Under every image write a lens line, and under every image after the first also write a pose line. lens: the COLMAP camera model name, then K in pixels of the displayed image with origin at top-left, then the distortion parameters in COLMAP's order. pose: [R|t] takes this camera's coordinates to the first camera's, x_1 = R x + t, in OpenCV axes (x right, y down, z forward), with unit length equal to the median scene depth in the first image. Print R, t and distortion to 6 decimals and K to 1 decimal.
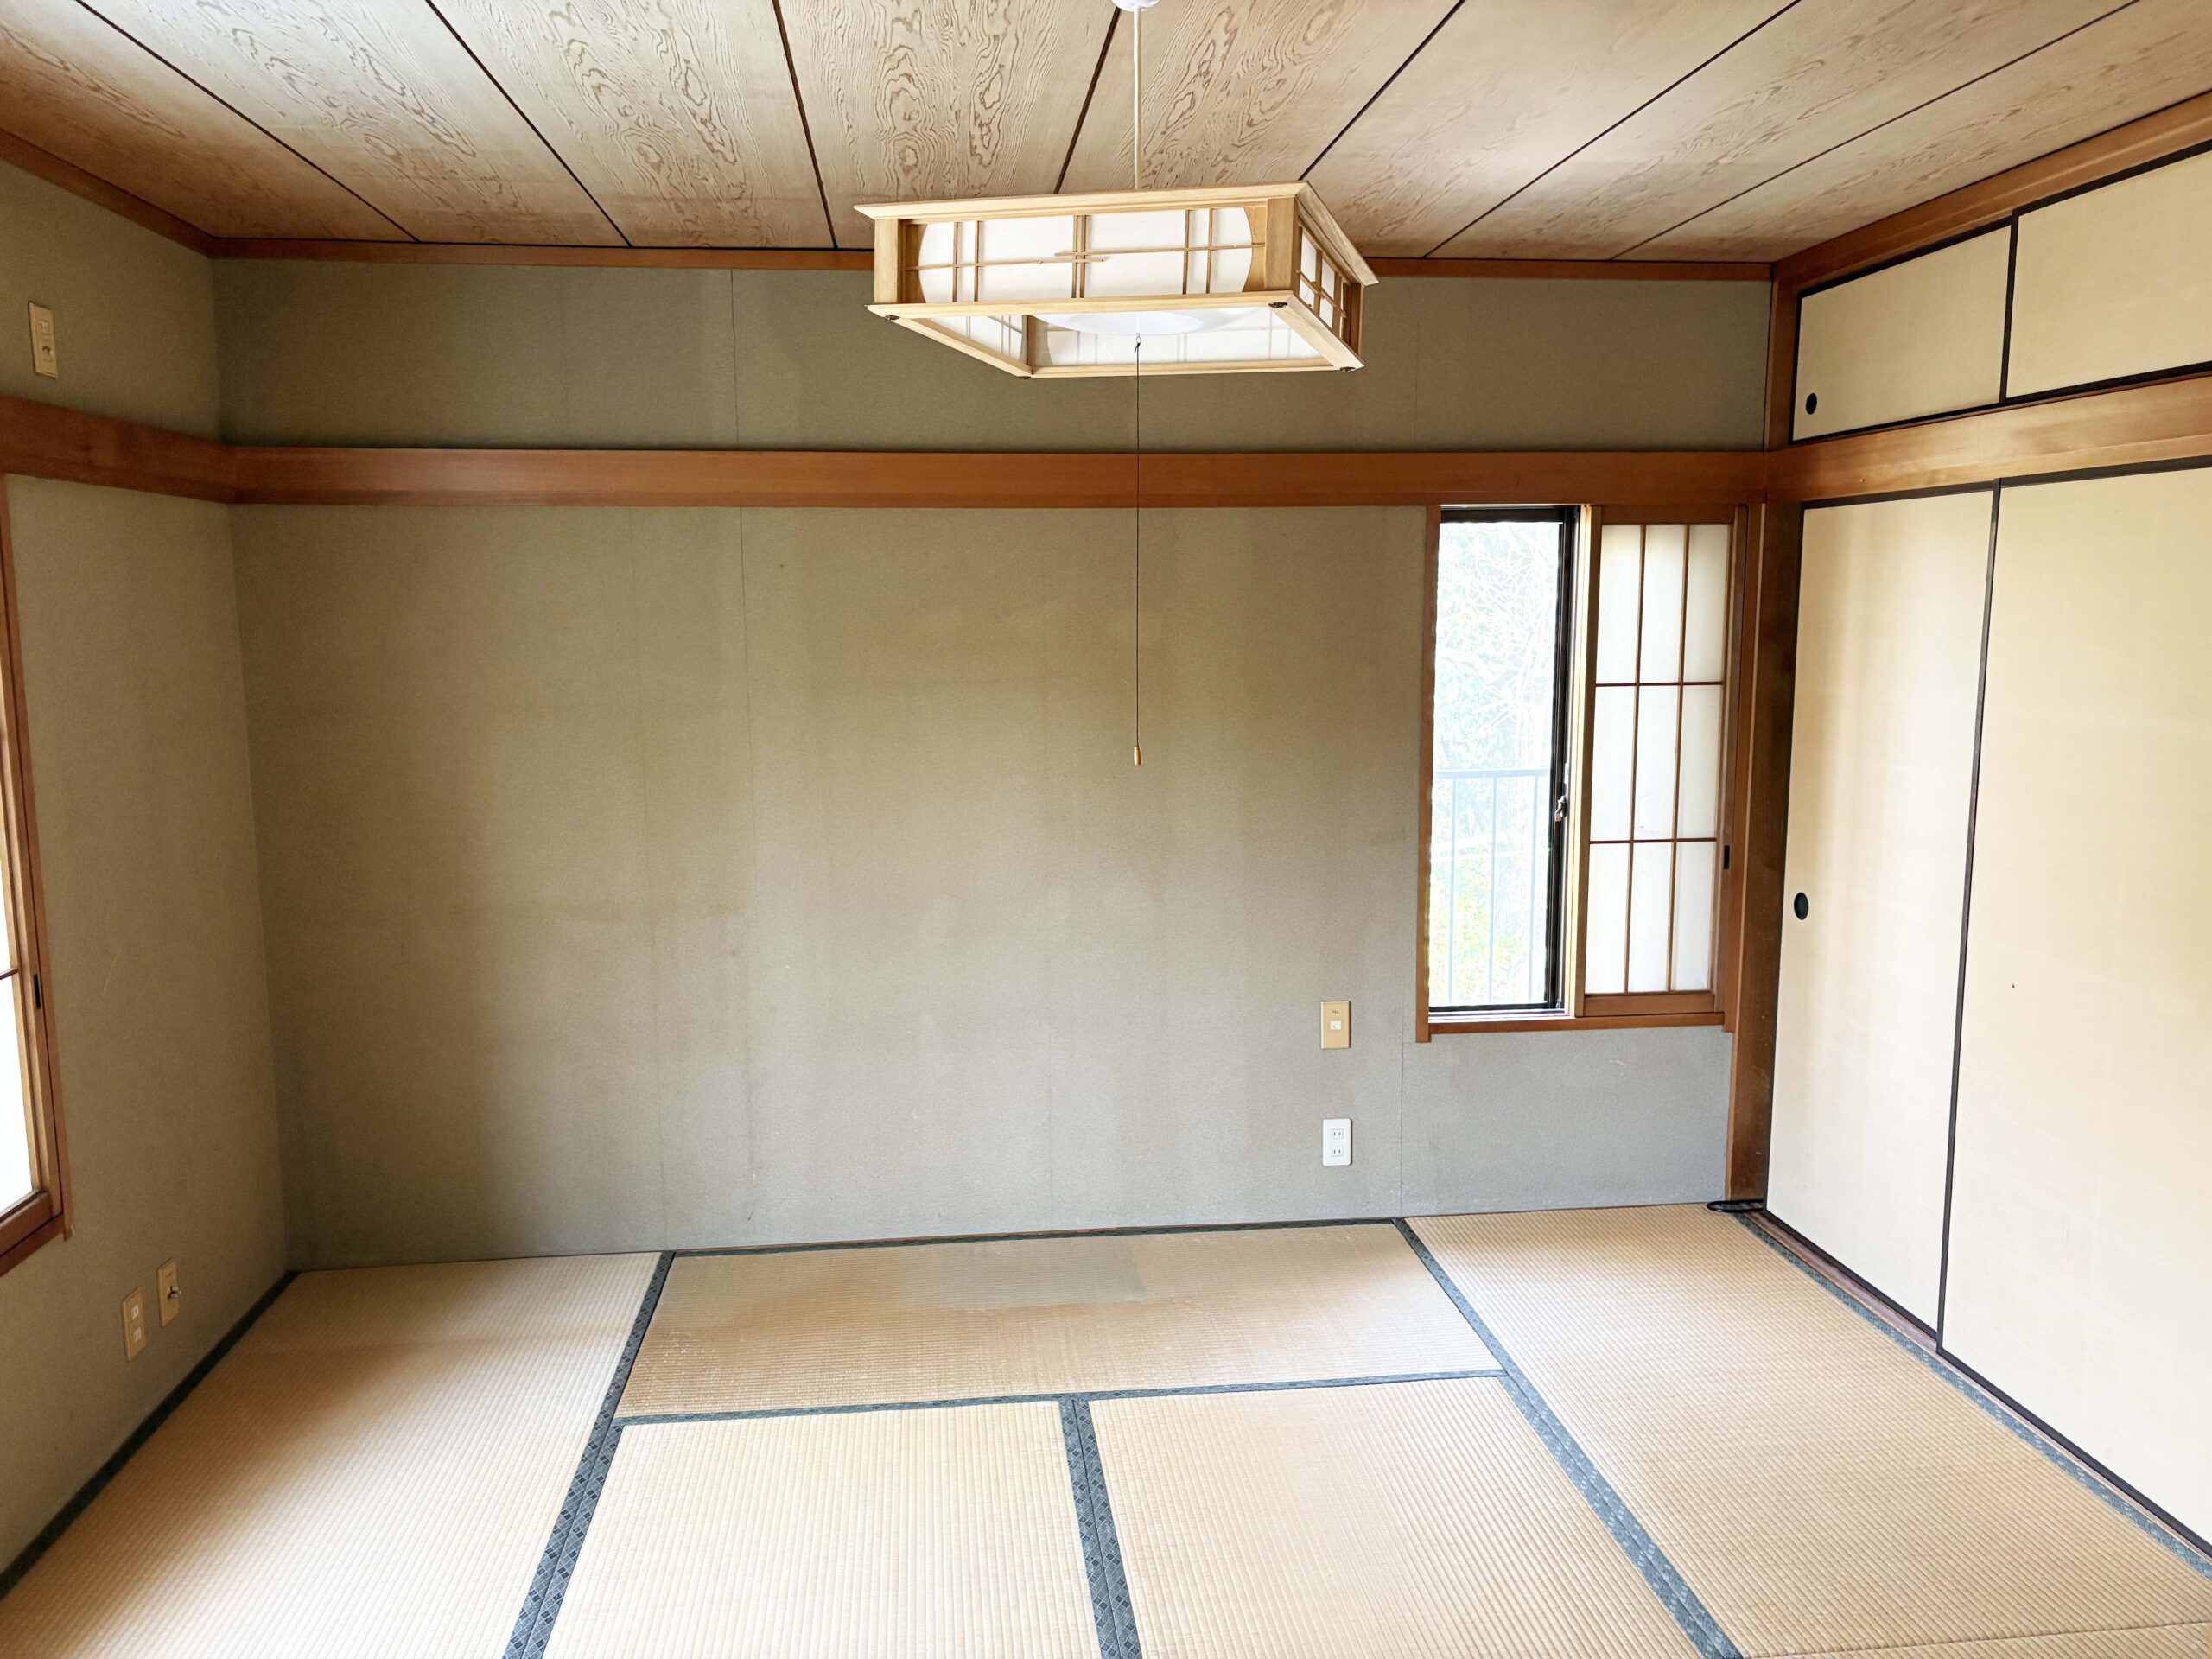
lens RADIAL K [[1681.5, 0, 1102.3], [0, 1681.5, 830.3], [0, 0, 1]] dist [0.045552, -0.046785]
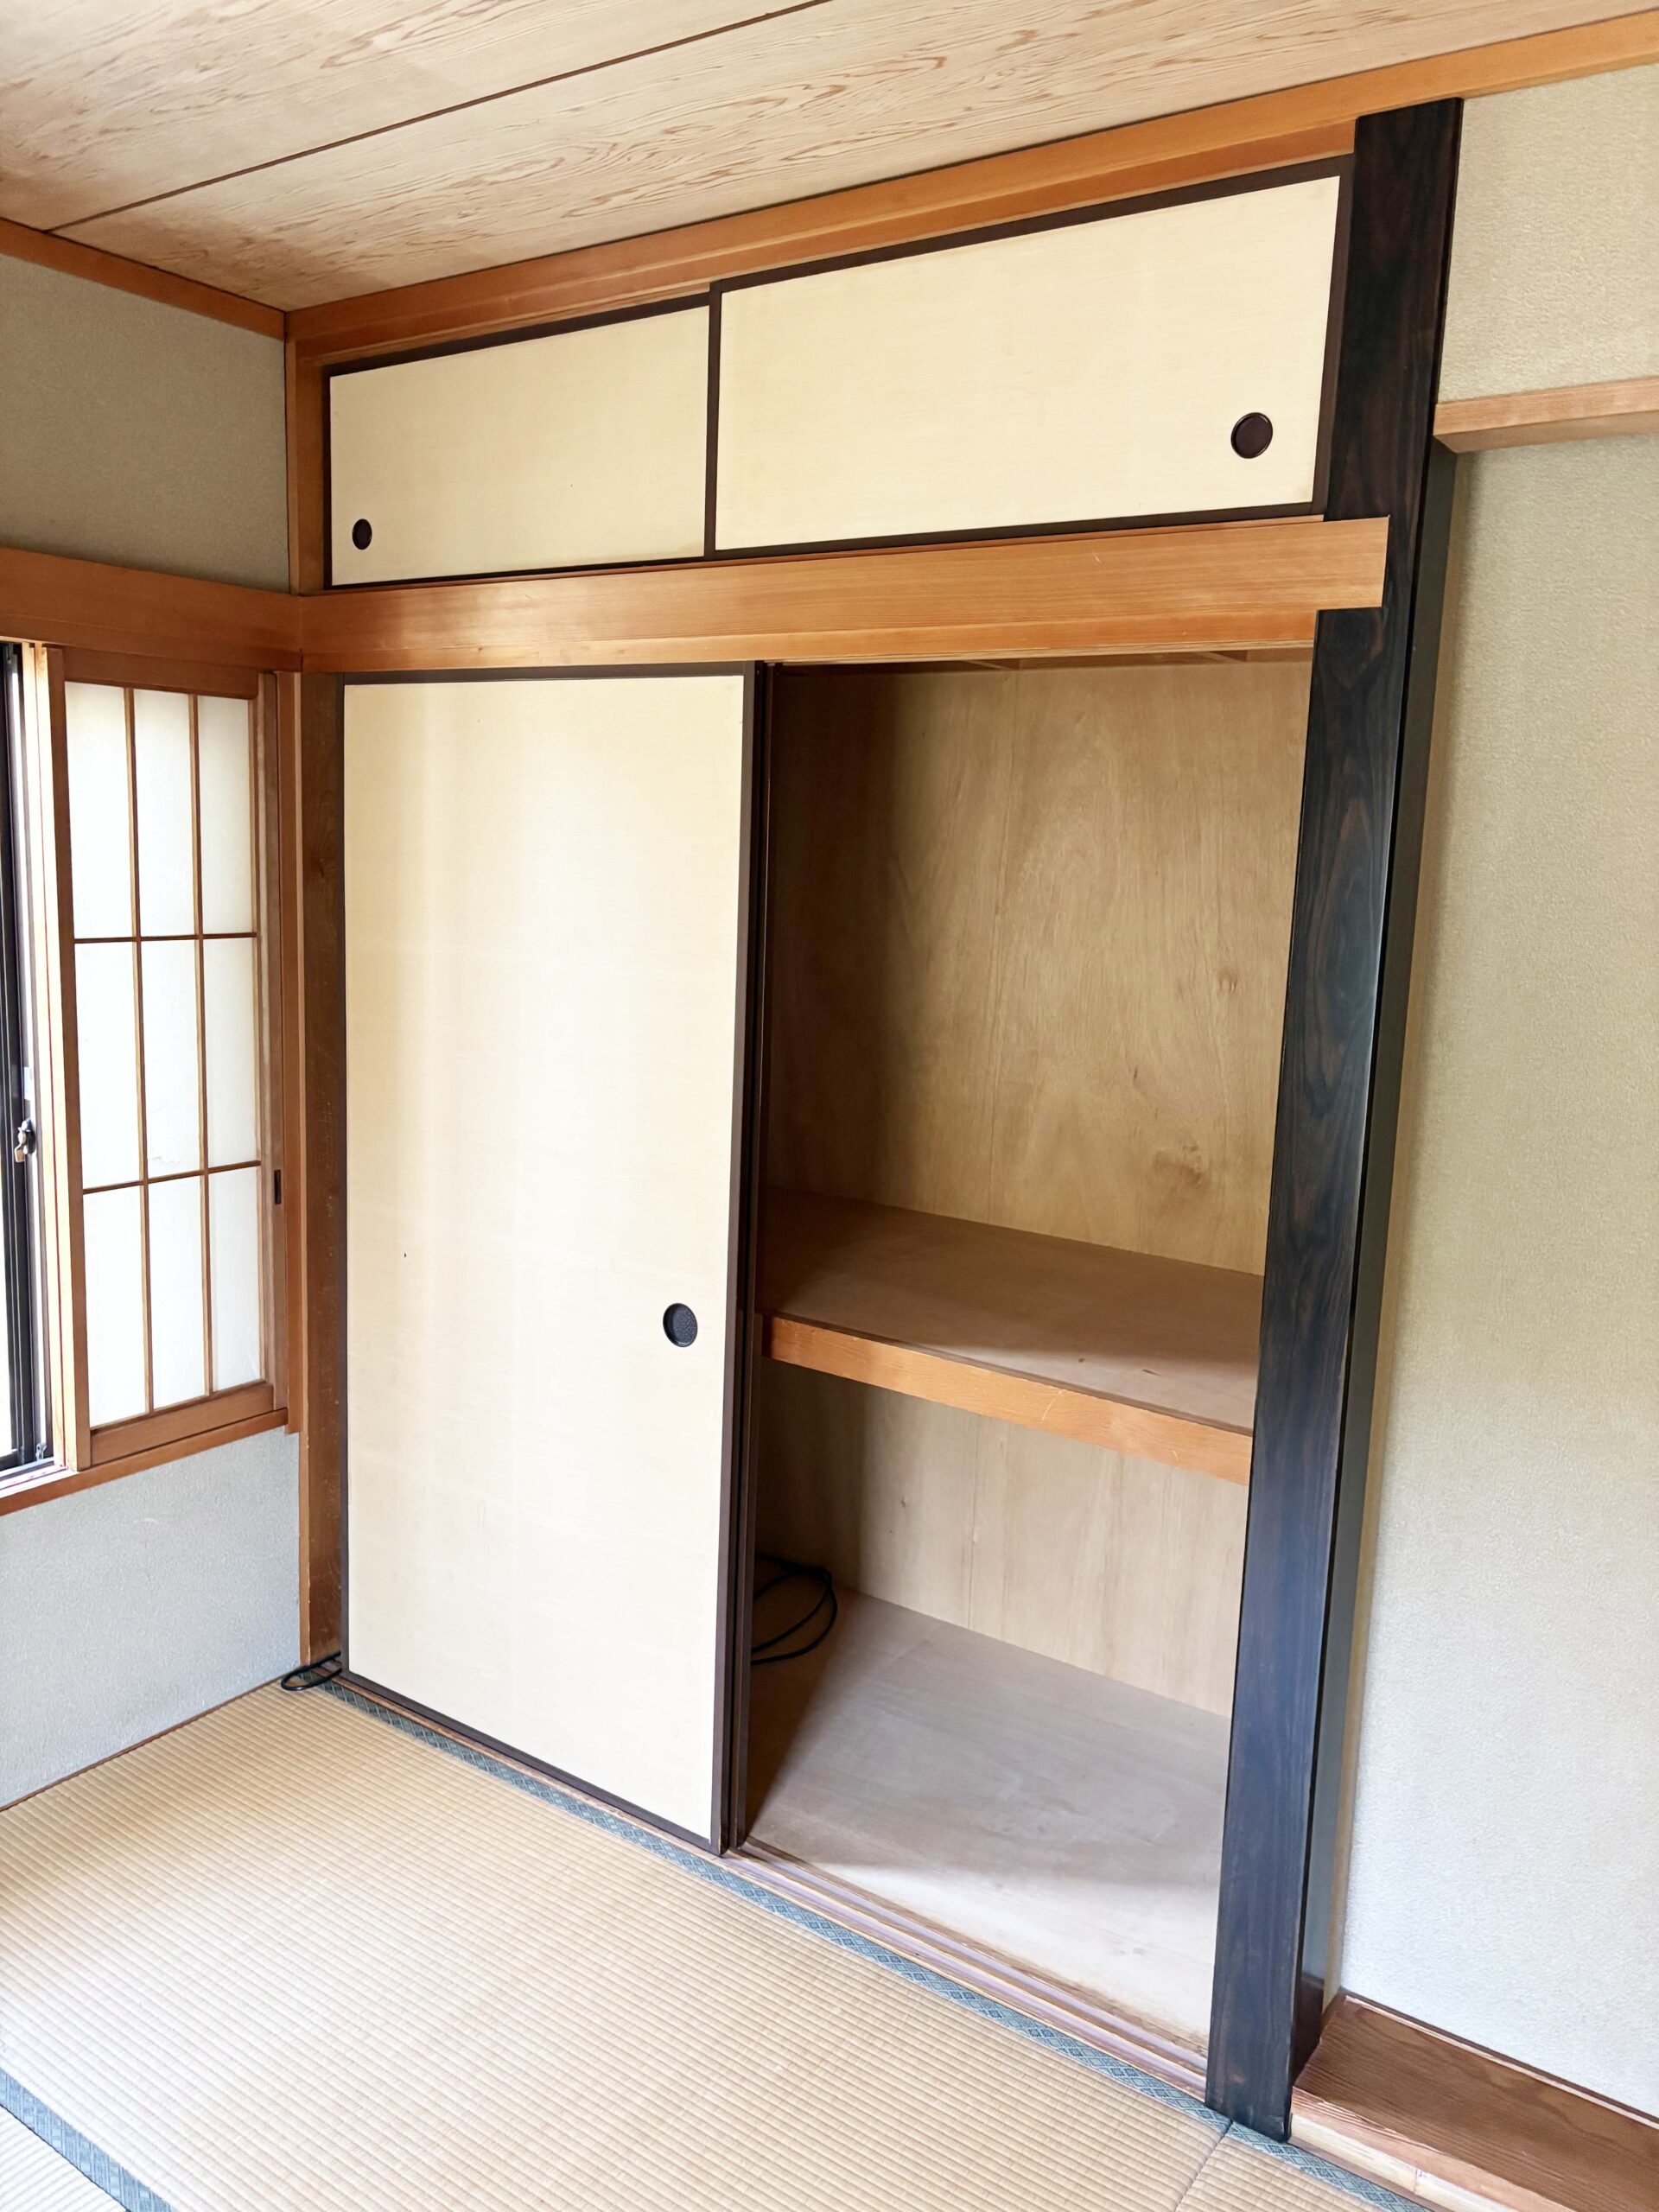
lens RADIAL K [[1681.5, 0, 839.9], [0, 1681.5, 1101.7], [0, 0, 1]] dist [0.045552, -0.046785]
pose [[0.653053, -0.087078, 0.752289, 0.003050], [0.062765, 0.996173, 0.060822, -0.047533], [-0.754706, 0.007498, 0.656020, 0.382907]]
